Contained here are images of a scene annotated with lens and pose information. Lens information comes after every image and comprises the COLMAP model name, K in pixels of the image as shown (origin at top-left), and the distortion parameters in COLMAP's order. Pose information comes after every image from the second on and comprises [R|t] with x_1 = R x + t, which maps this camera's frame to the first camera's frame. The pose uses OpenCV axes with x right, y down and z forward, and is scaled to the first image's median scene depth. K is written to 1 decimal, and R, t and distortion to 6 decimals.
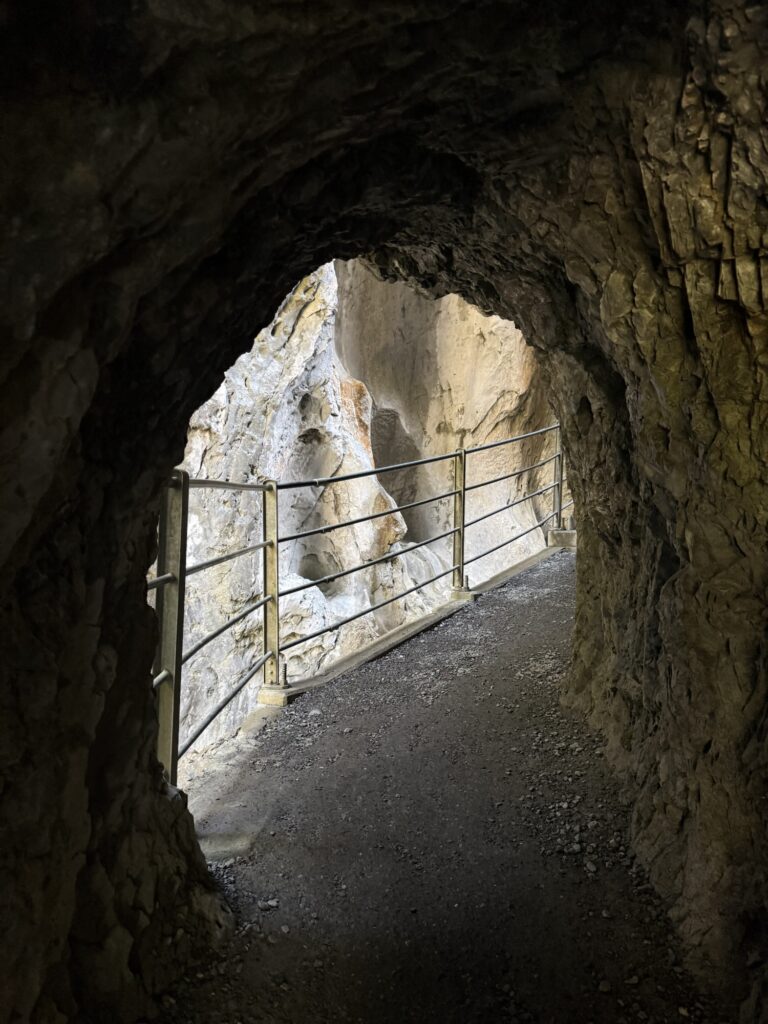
lens RADIAL K [[717.9, 0, 385.6], [0, 717.9, 511.0], [0, 0, 1]] dist [0.017916, -0.022421]
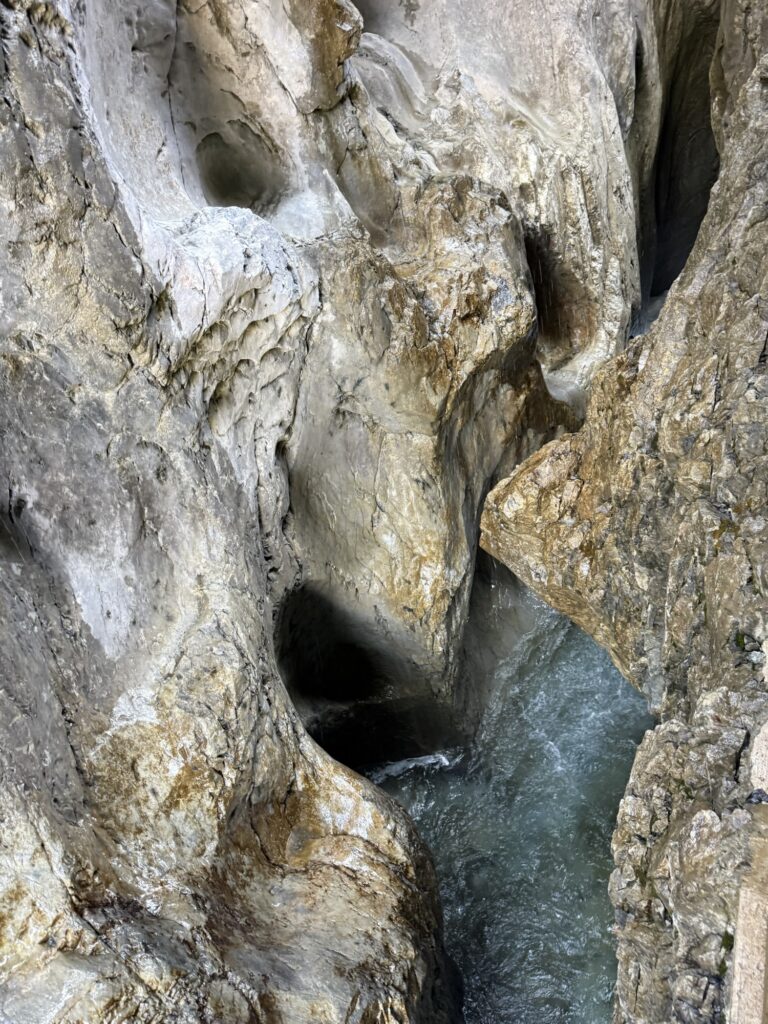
lens RADIAL K [[717.9, 0, 385.1], [0, 717.9, 517.6], [0, 0, 1]] dist [0.017916, -0.022421]
pose [[0.949167, -0.313247, -0.030956, -0.060583], [0.263222, 0.735941, 0.623783, -0.034862], [-0.172616, -0.600223, 0.780984, 0.459228]]
